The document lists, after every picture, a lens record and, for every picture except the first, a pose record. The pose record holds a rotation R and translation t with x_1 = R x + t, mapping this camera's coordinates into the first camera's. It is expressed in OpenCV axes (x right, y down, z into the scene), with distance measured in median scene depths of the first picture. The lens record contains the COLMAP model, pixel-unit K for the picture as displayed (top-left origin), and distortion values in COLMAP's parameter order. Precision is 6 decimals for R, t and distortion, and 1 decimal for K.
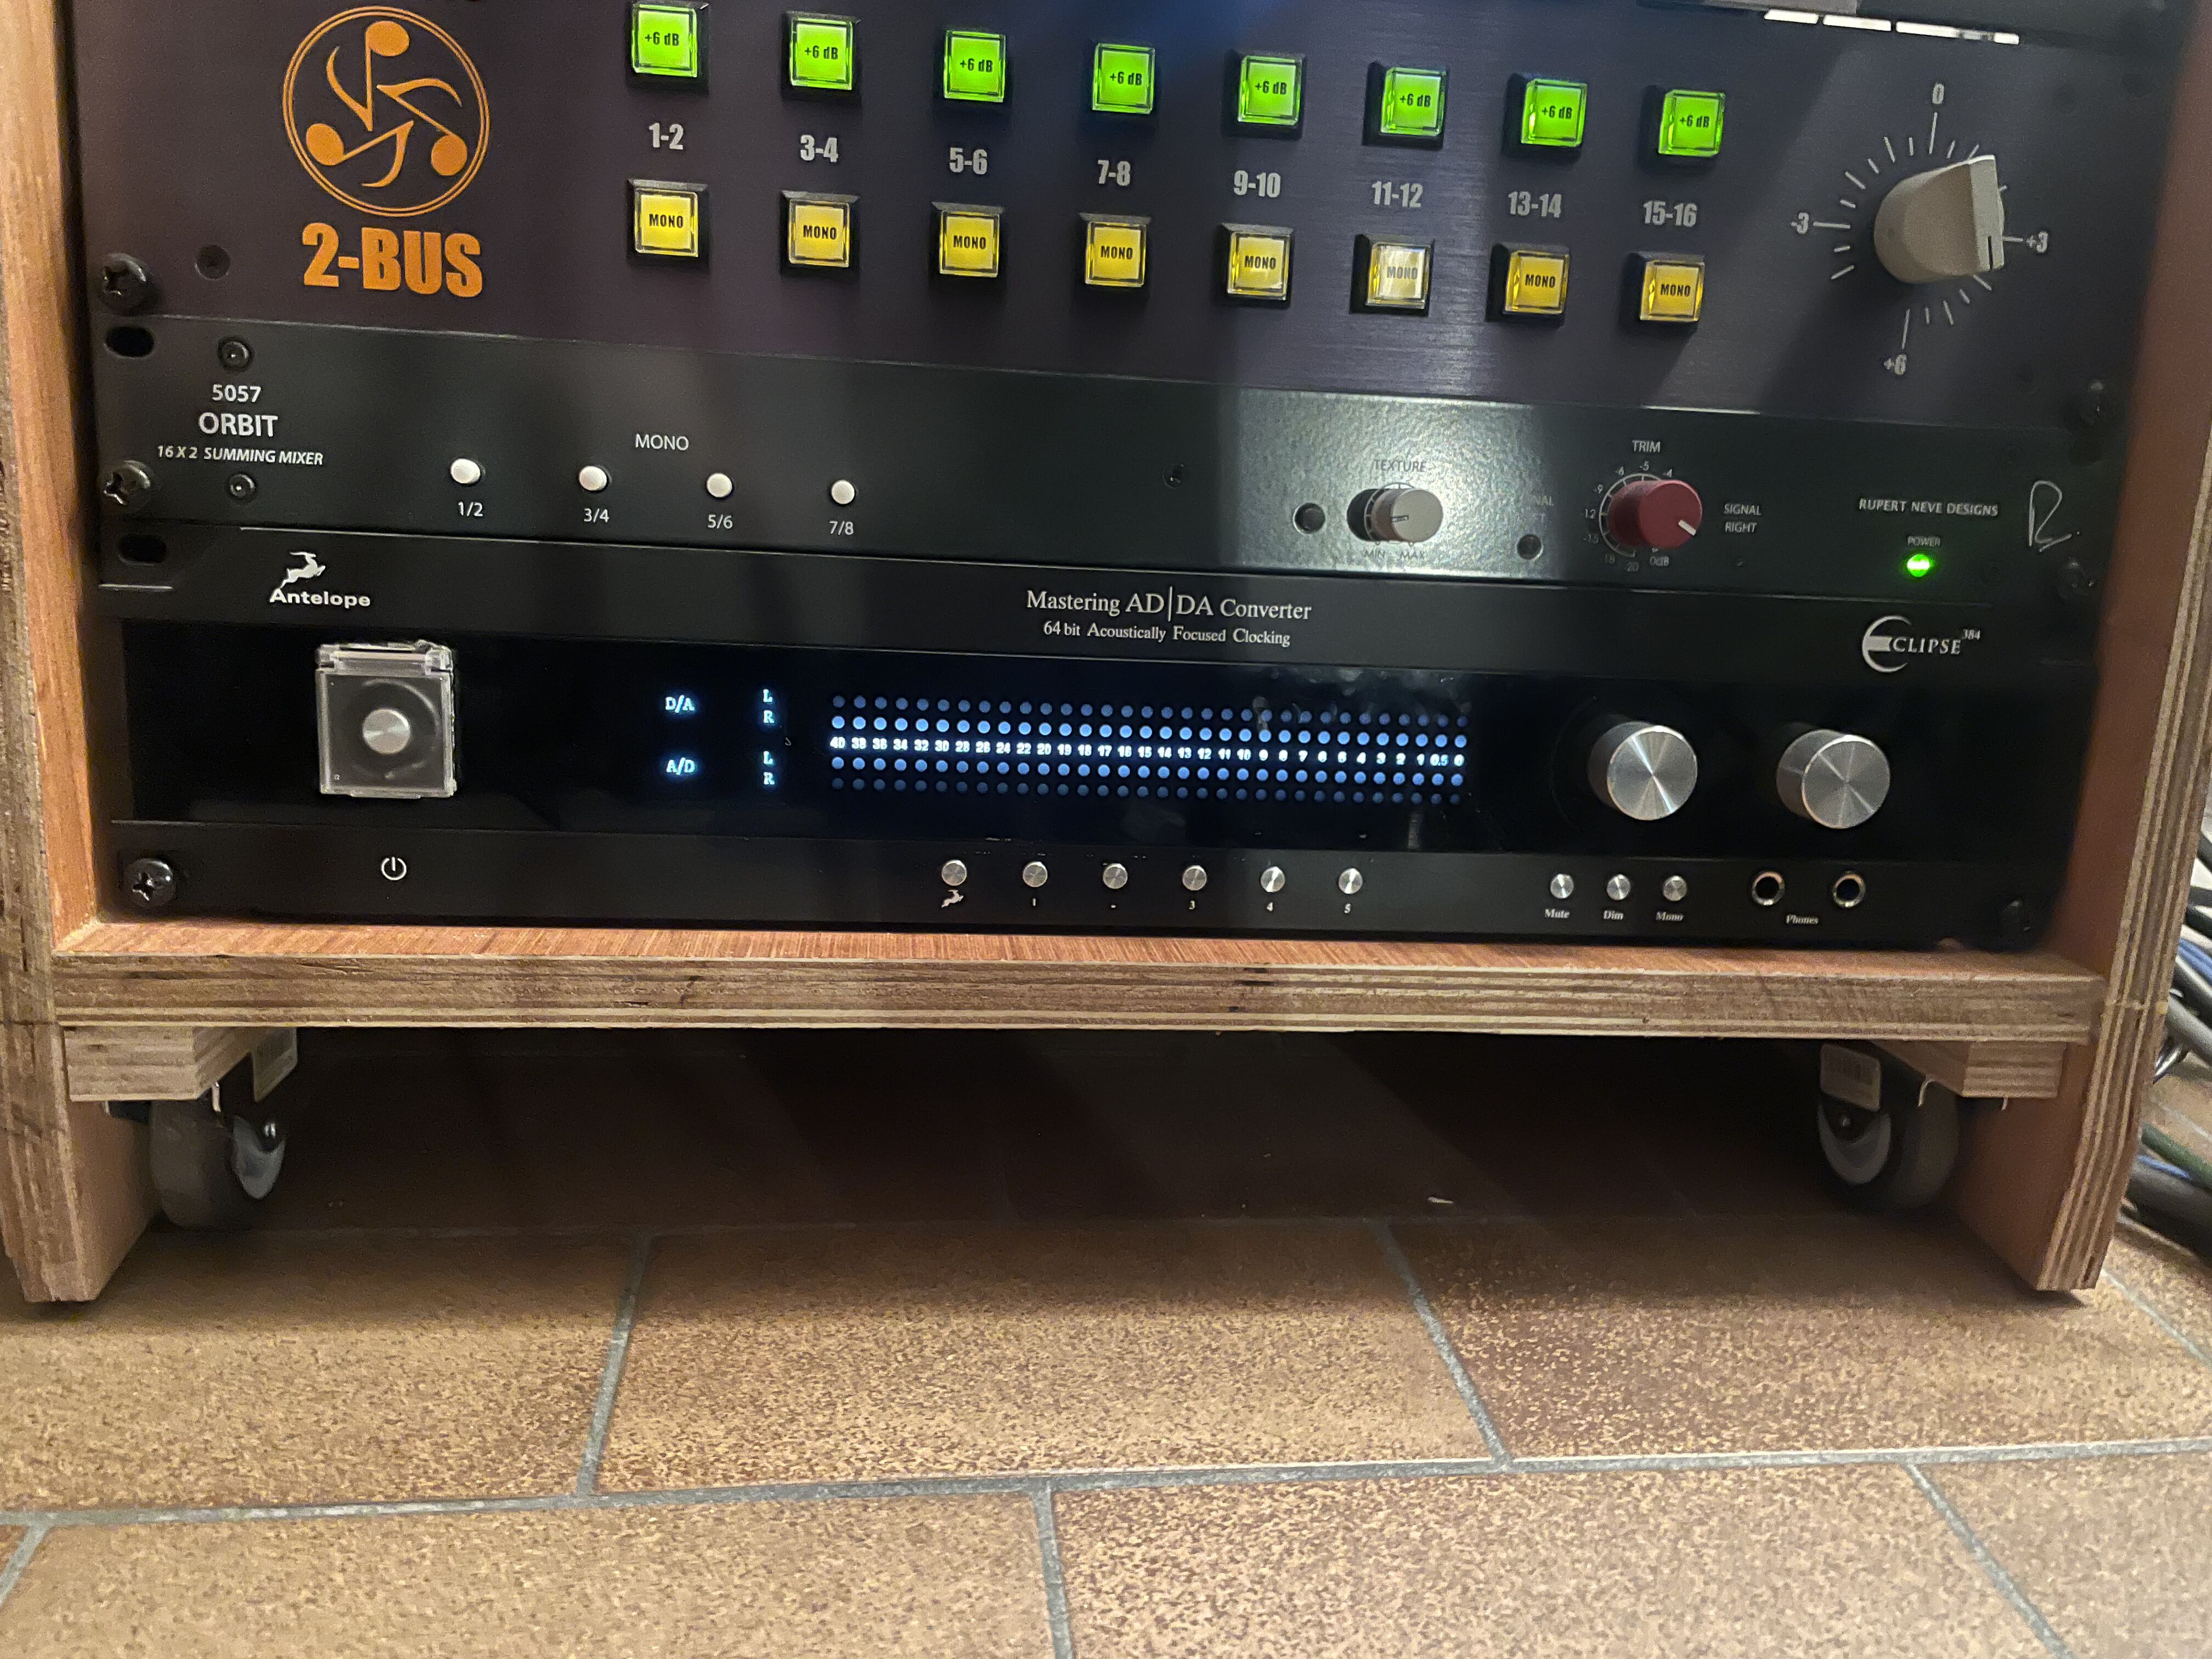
lens RADIAL K [[1630.0, 0, 1083.4], [0, 1630.0, 825.5], [0, 0, 1]] dist [0.075957, -0.112505]
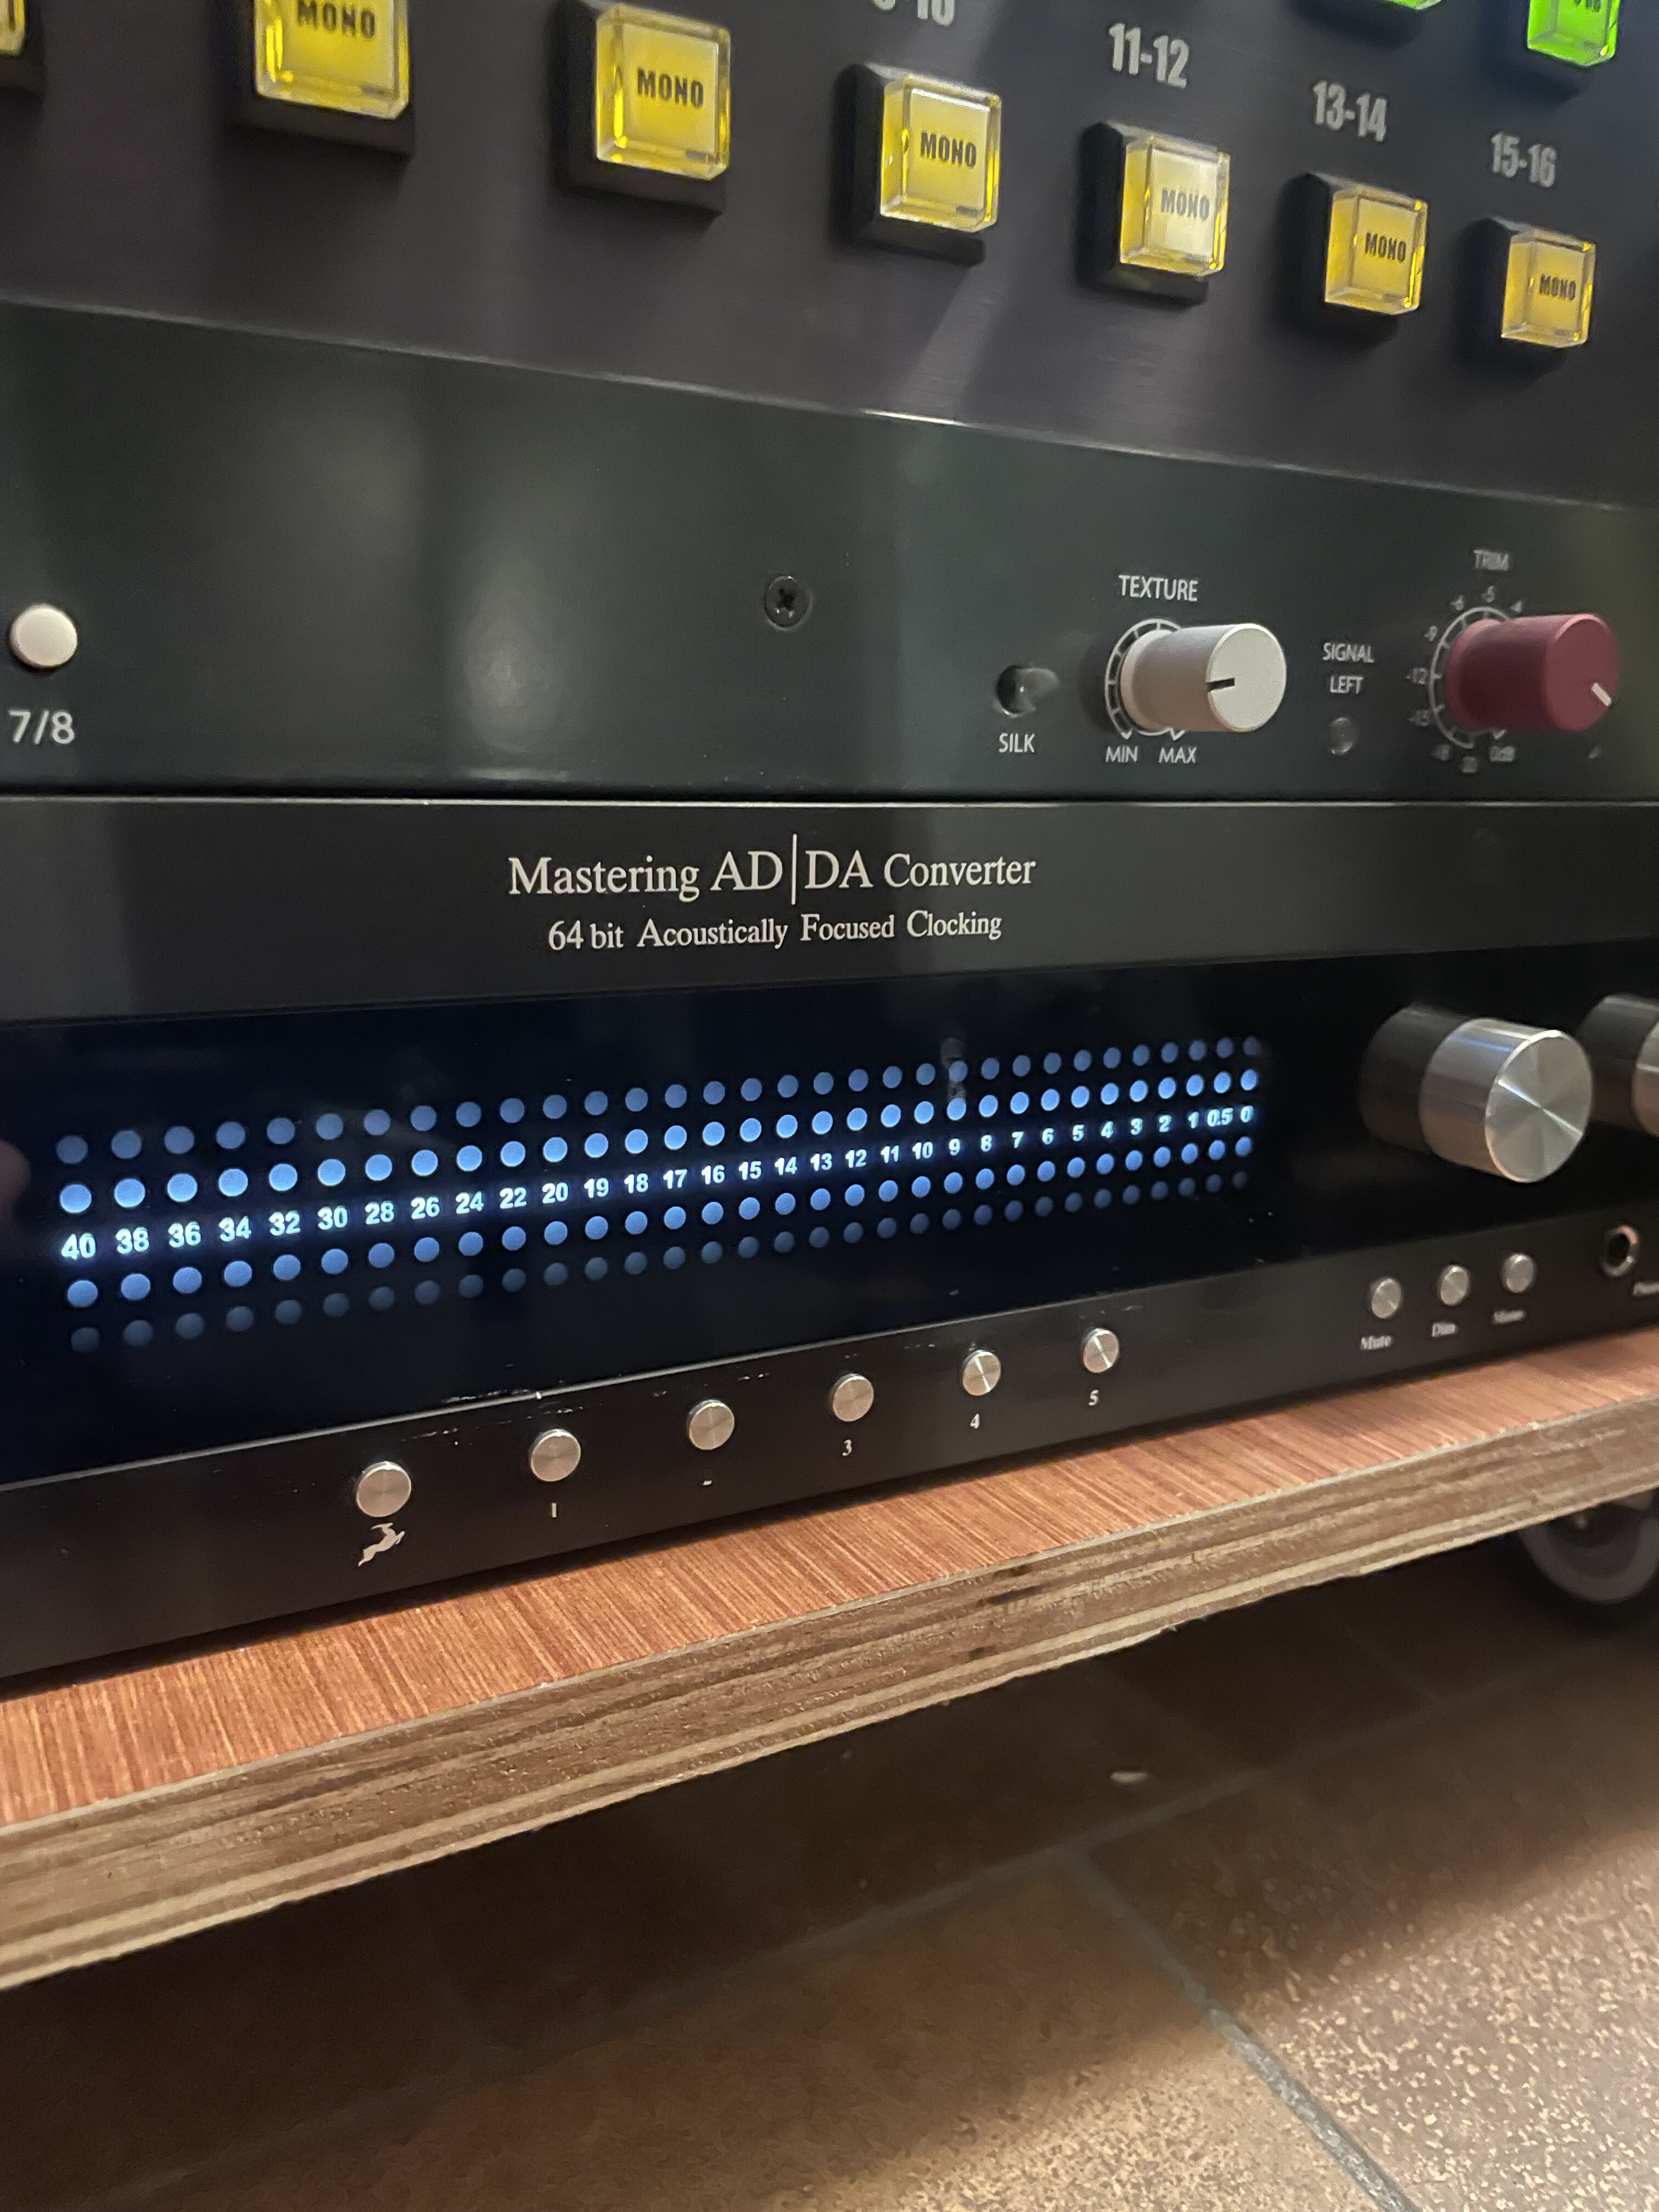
lens RADIAL K [[1720.0, 0, 841.3], [0, 1720.0, 1106.4], [0, 0, 1]] dist [0.051996, -0.106329]
pose [[0.922321, -0.105280, 0.371808, -0.125739], [0.092224, 0.994339, 0.052779, -0.087556], [-0.375259, -0.014390, 0.926808, 0.497853]]
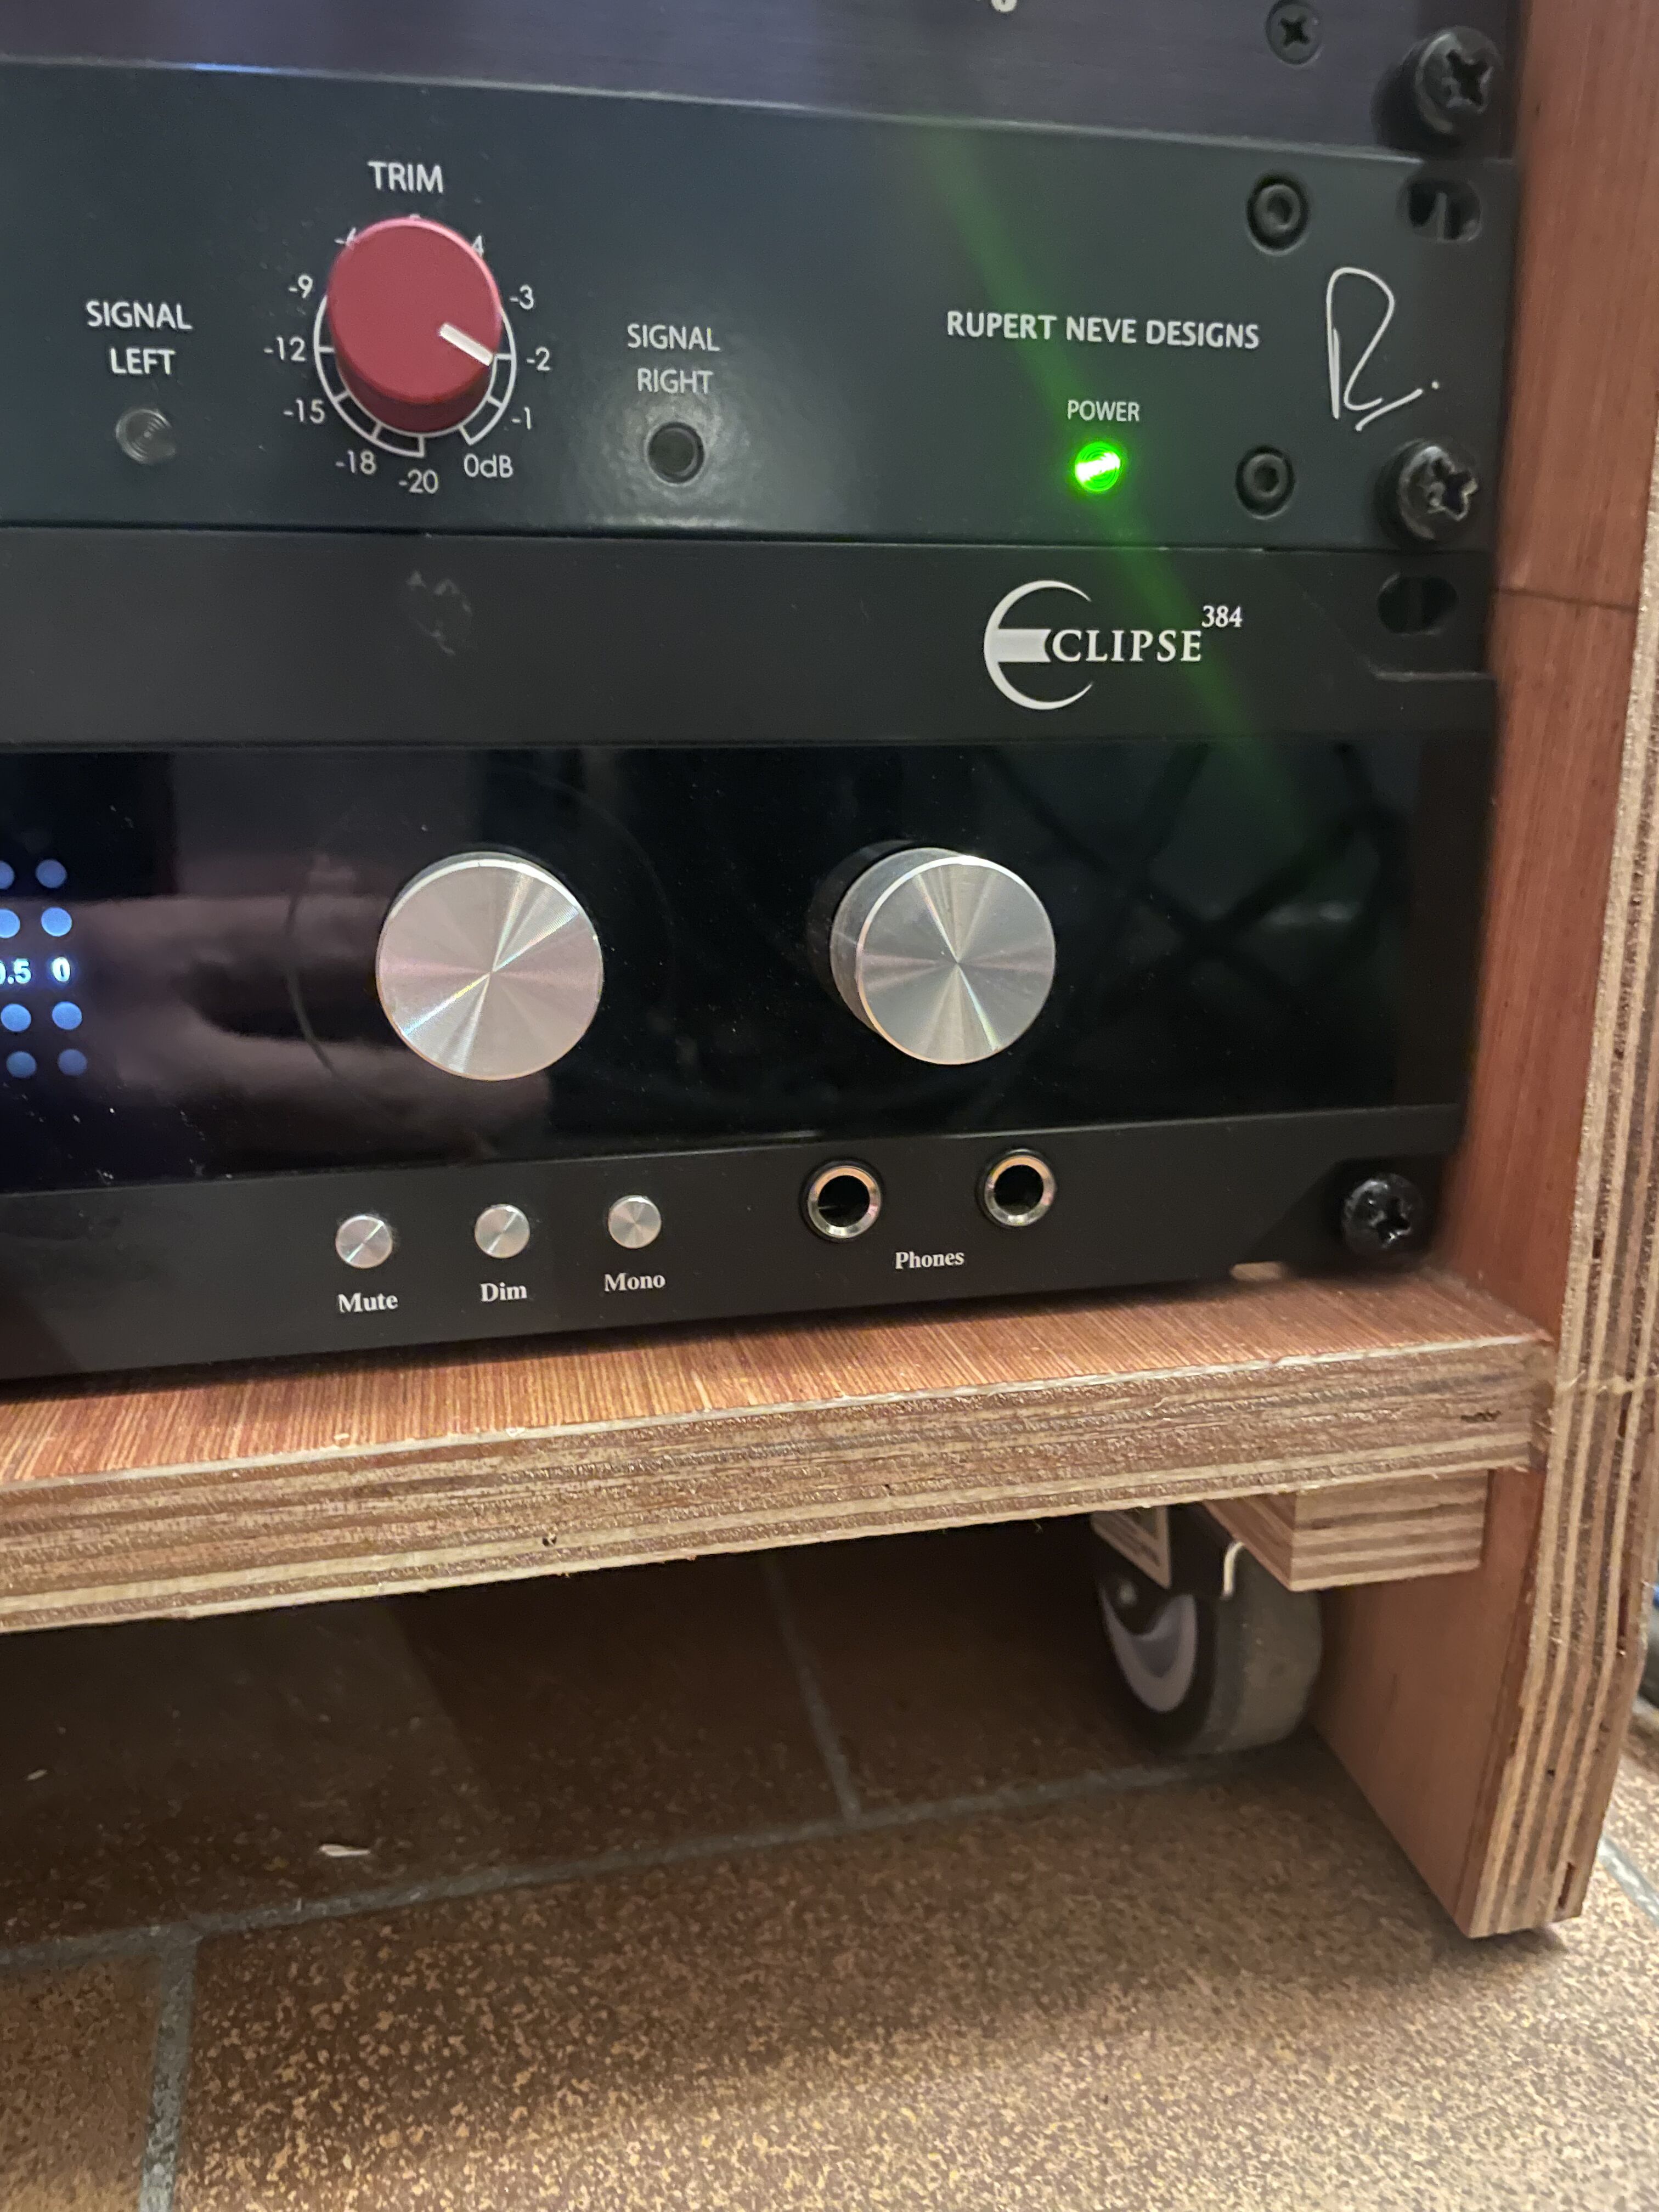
lens RADIAL K [[1750.5, 0, 763.6], [0, 1750.5, 1096.8], [0, 0, 1]] dist [0.065210, -0.121609]
pose [[0.992406, -0.075965, 0.096740, 0.363616], [0.073766, 0.996933, 0.026121, -0.005706], [-0.098428, -0.018787, 0.994967, 0.538205]]
